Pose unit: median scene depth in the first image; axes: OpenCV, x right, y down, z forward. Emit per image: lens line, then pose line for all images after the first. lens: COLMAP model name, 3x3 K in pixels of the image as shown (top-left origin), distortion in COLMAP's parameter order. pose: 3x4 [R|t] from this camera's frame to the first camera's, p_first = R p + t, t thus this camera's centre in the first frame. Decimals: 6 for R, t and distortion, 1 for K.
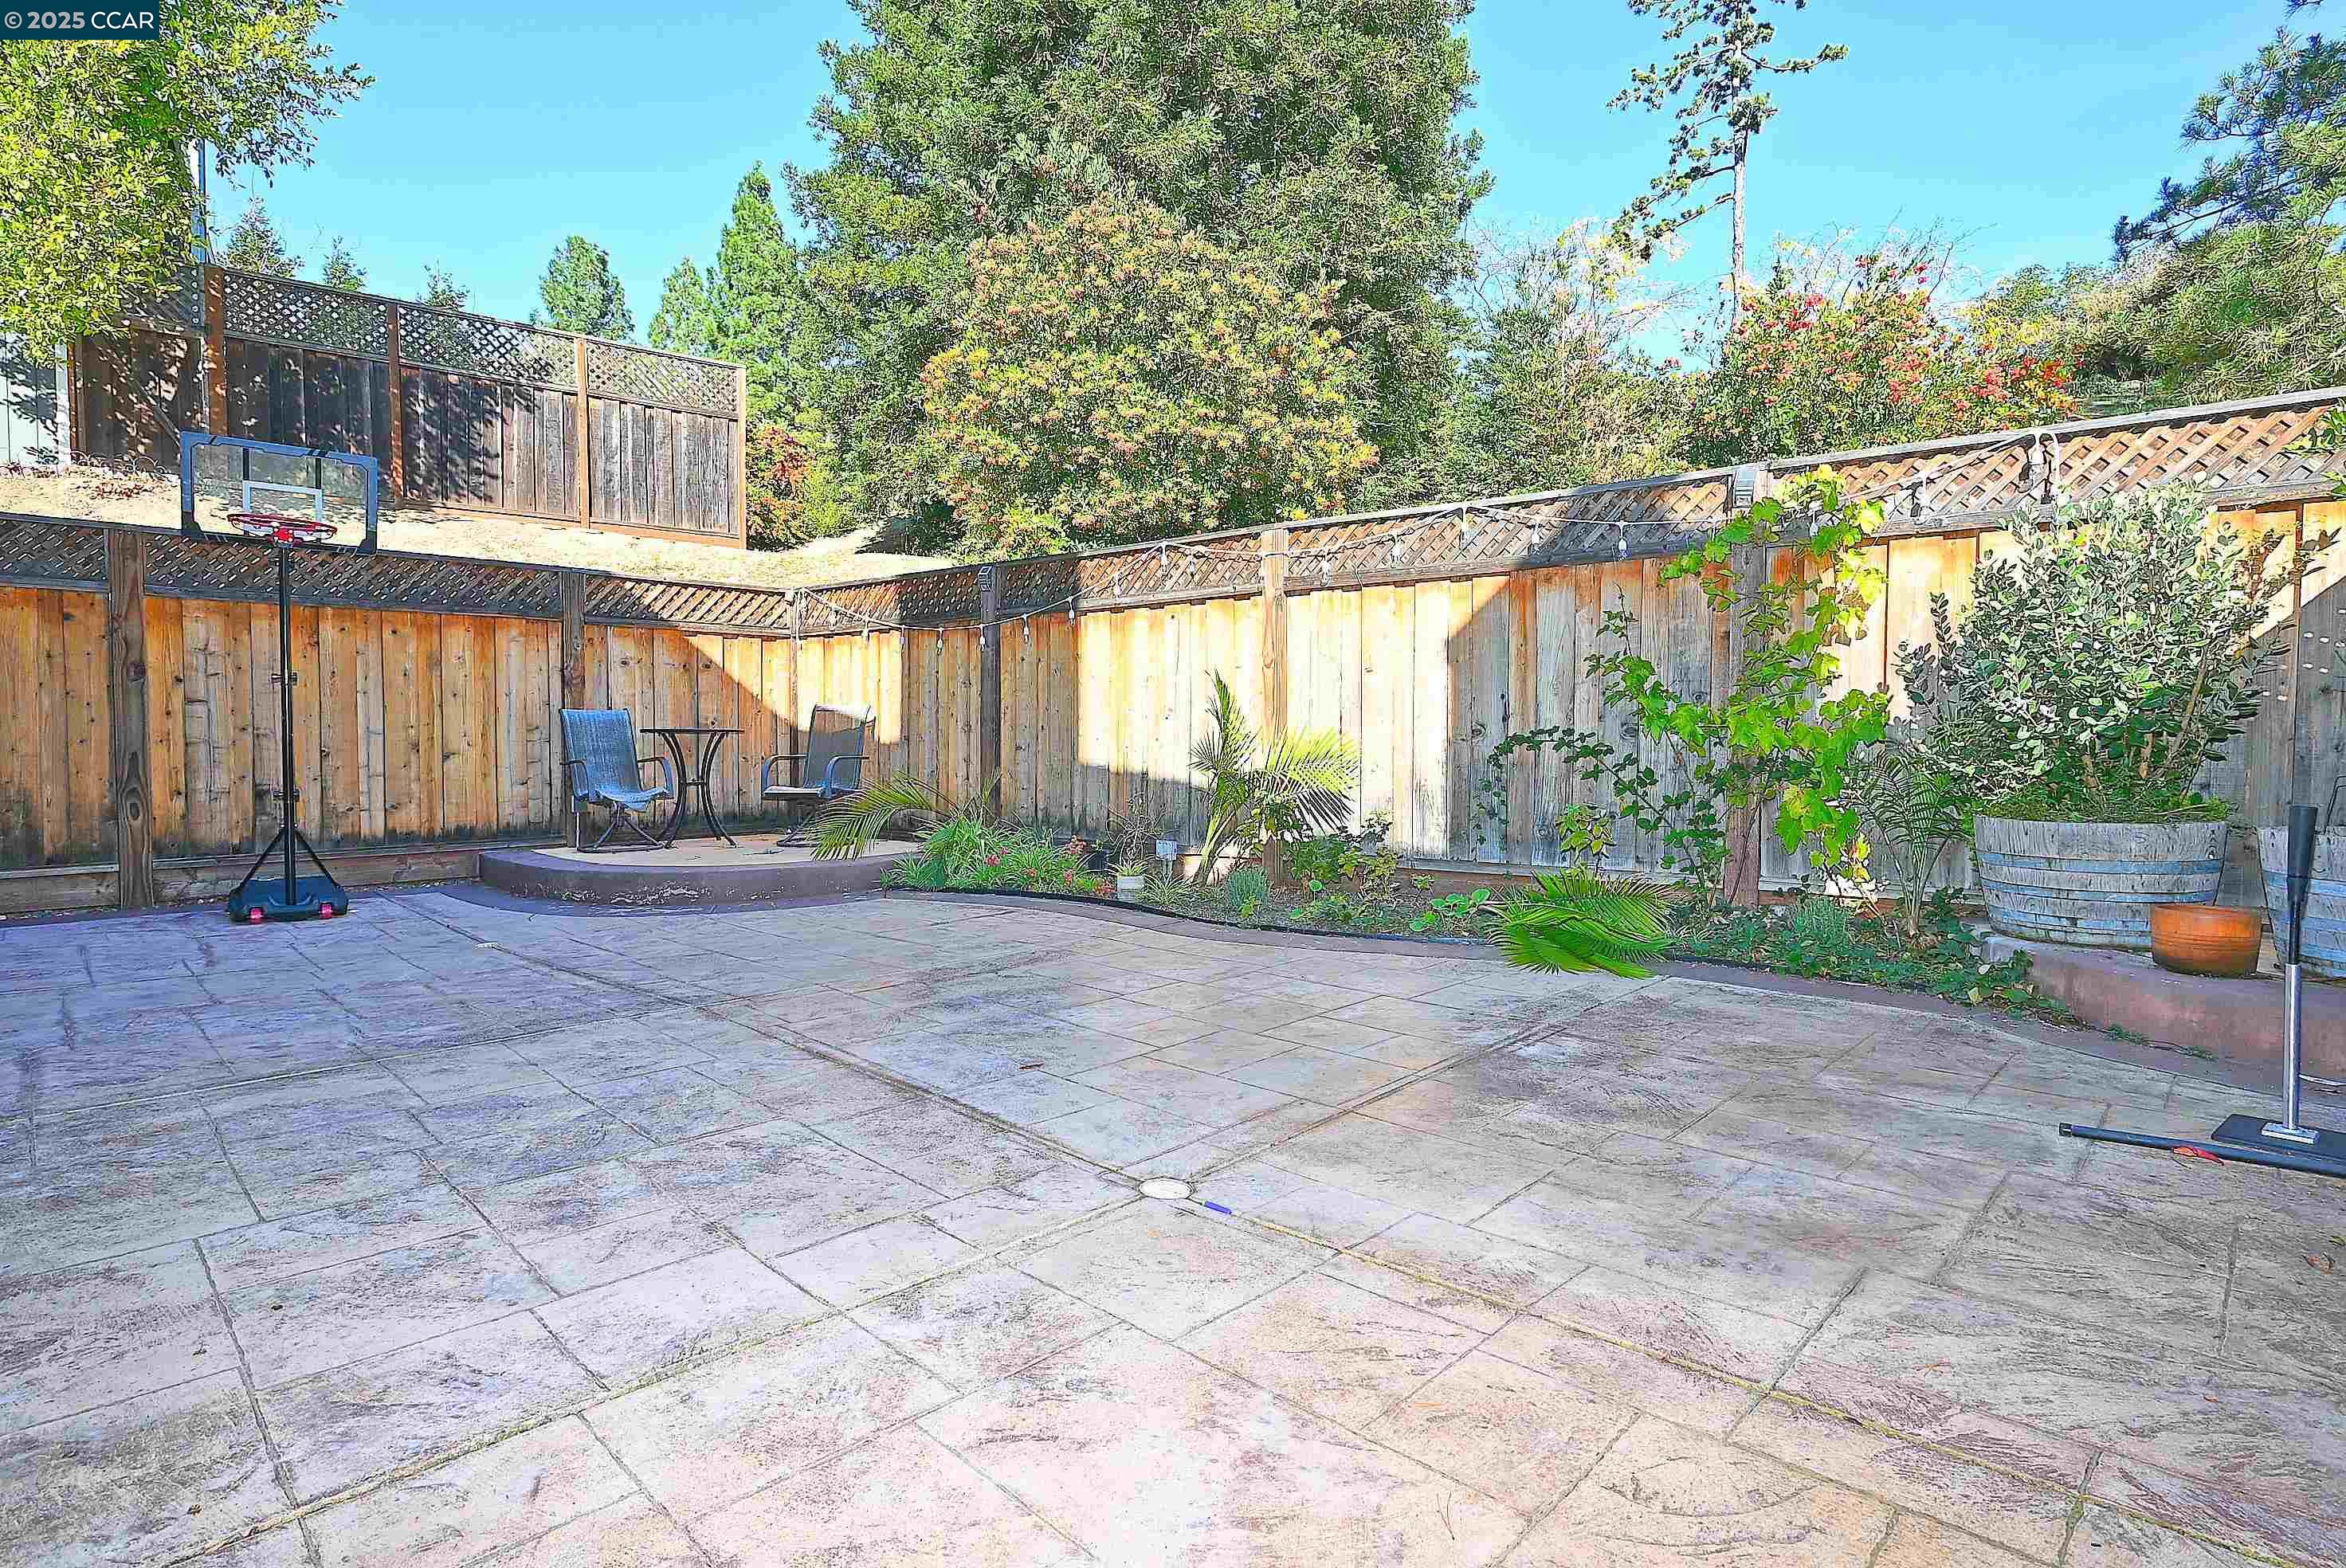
lens RADIAL K [[1153.0, 0, 1169.2], [0, 1153.0, 784.3], [0, 0, 1]] dist [-0.005342, 0.000870]
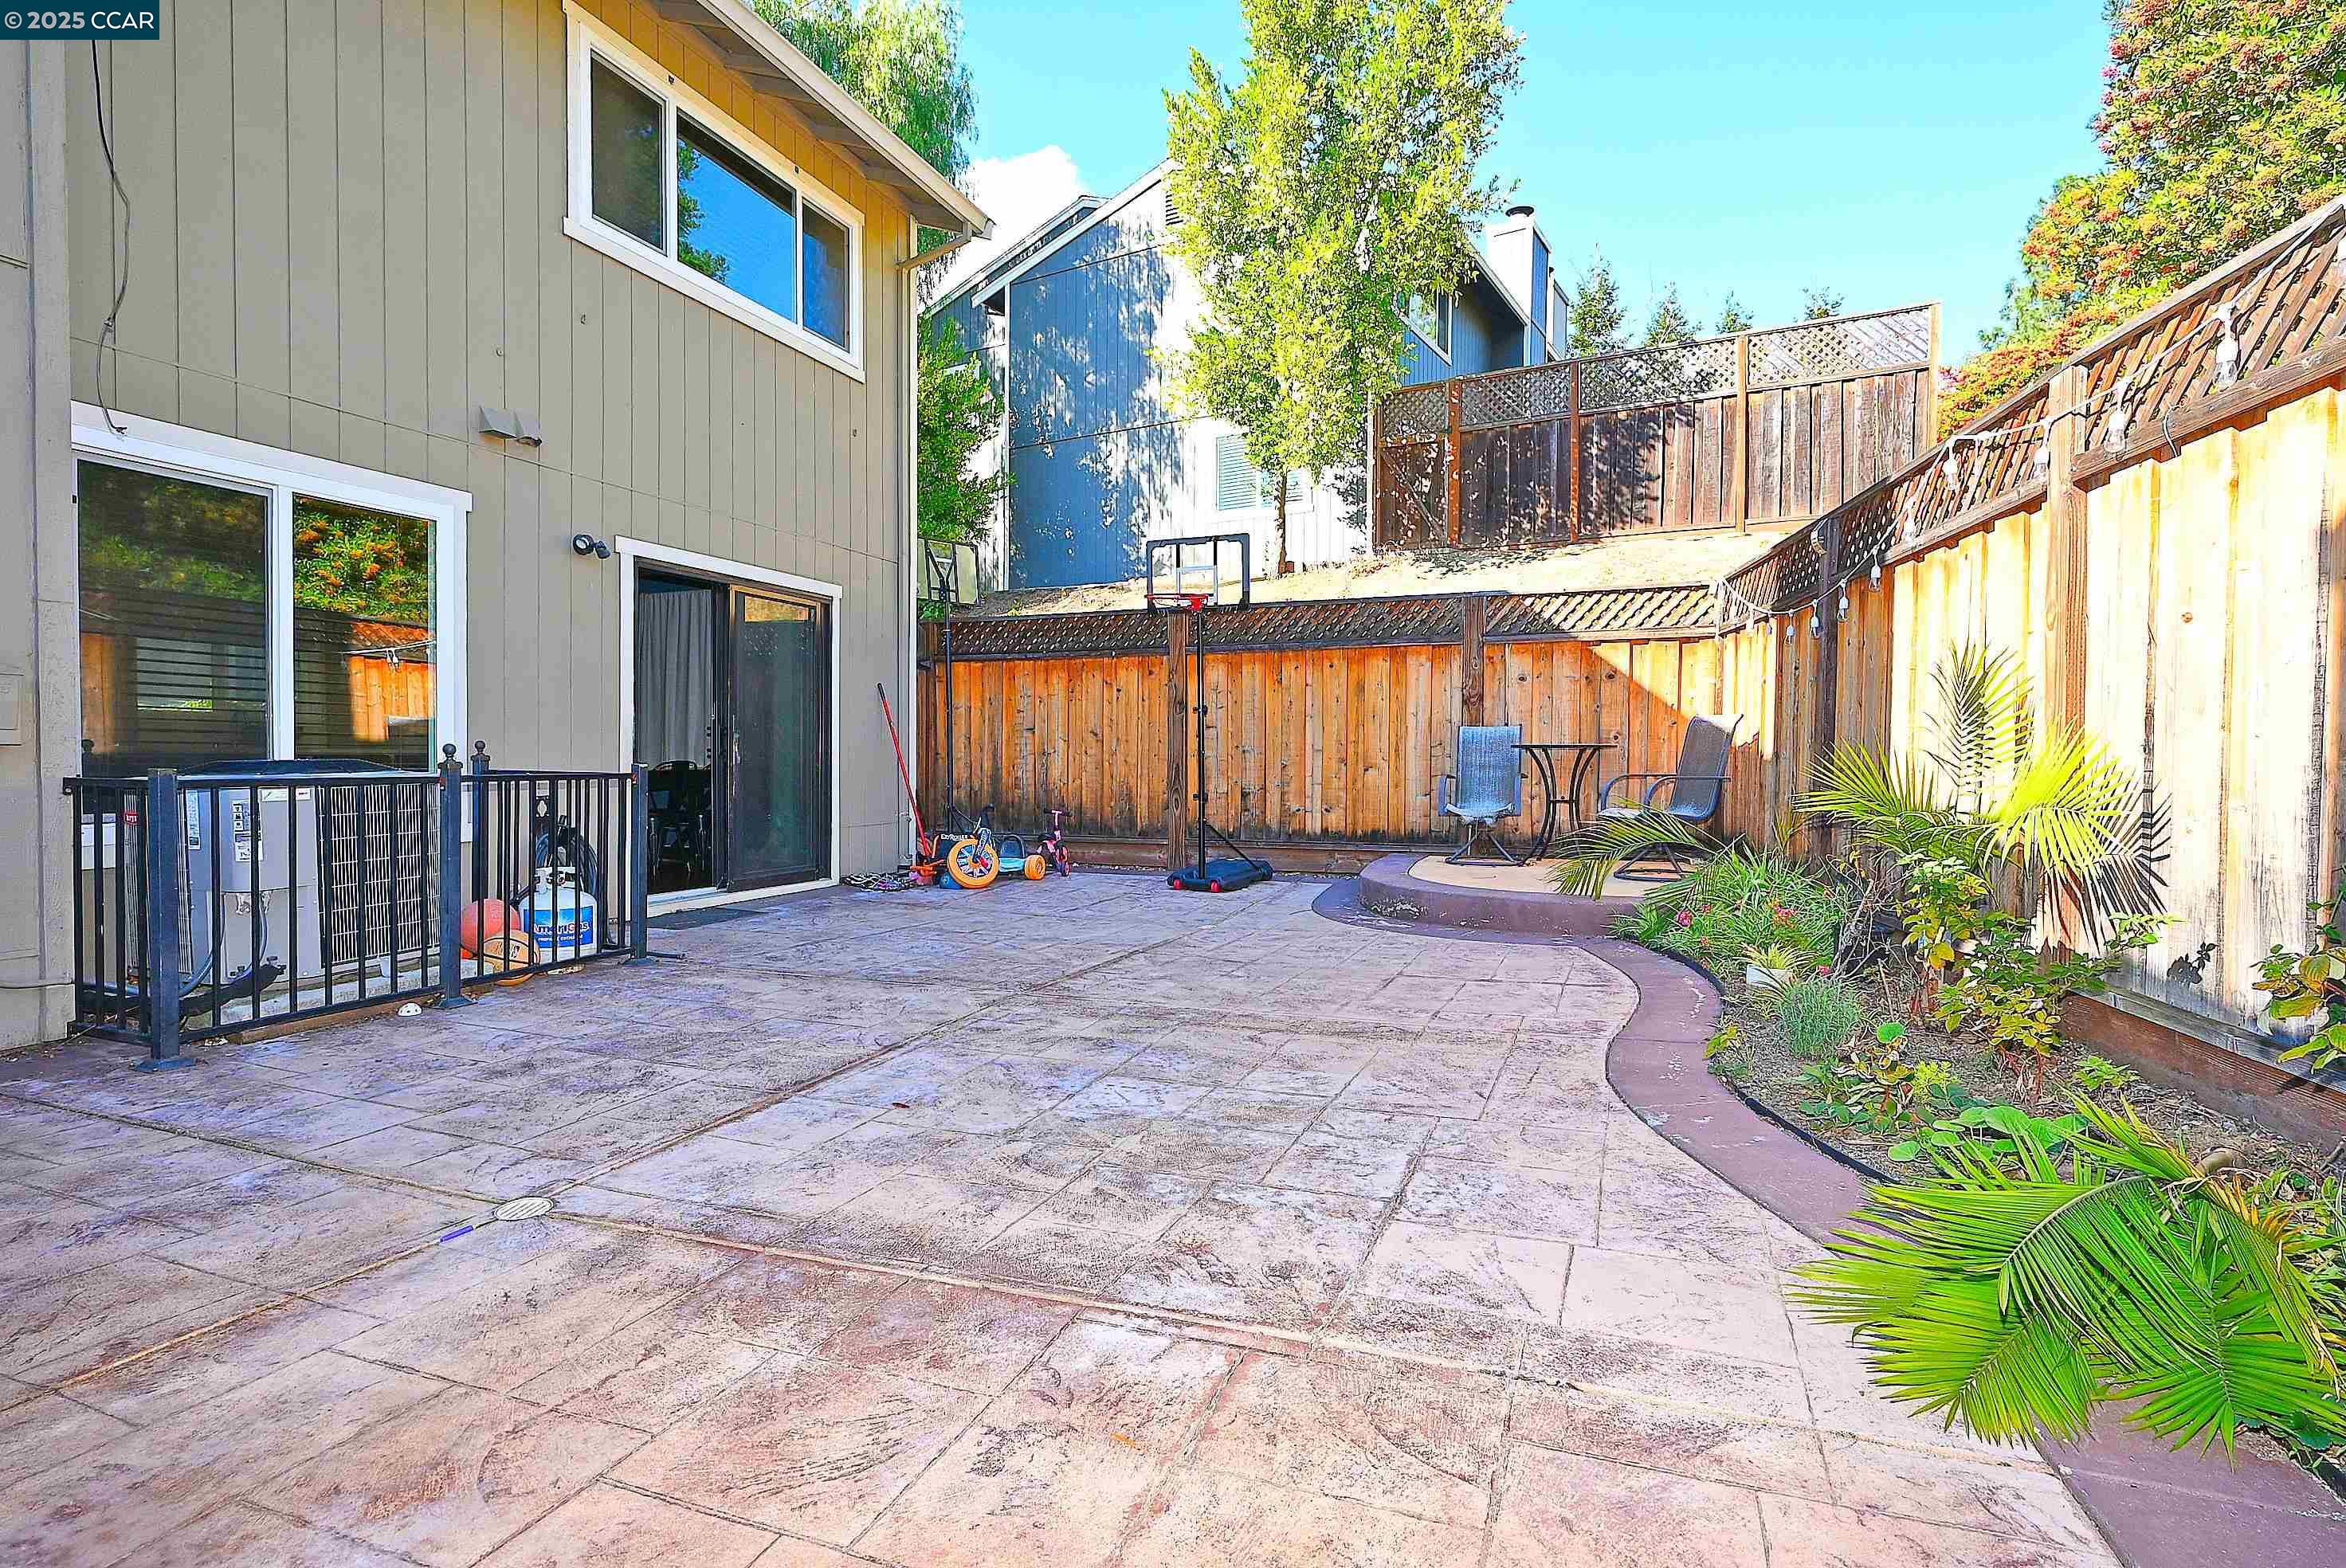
lens RADIAL K [[1153.0, 0, 1169.2], [0, 1153.0, 784.3], [0, 0, 1]] dist [-0.005342, 0.000870]
pose [[0.393285, 0.027844, -0.918995, 0.368350], [-0.033999, 0.999298, 0.015727, -0.020385], [0.918788, 0.025059, 0.393956, 0.354513]]
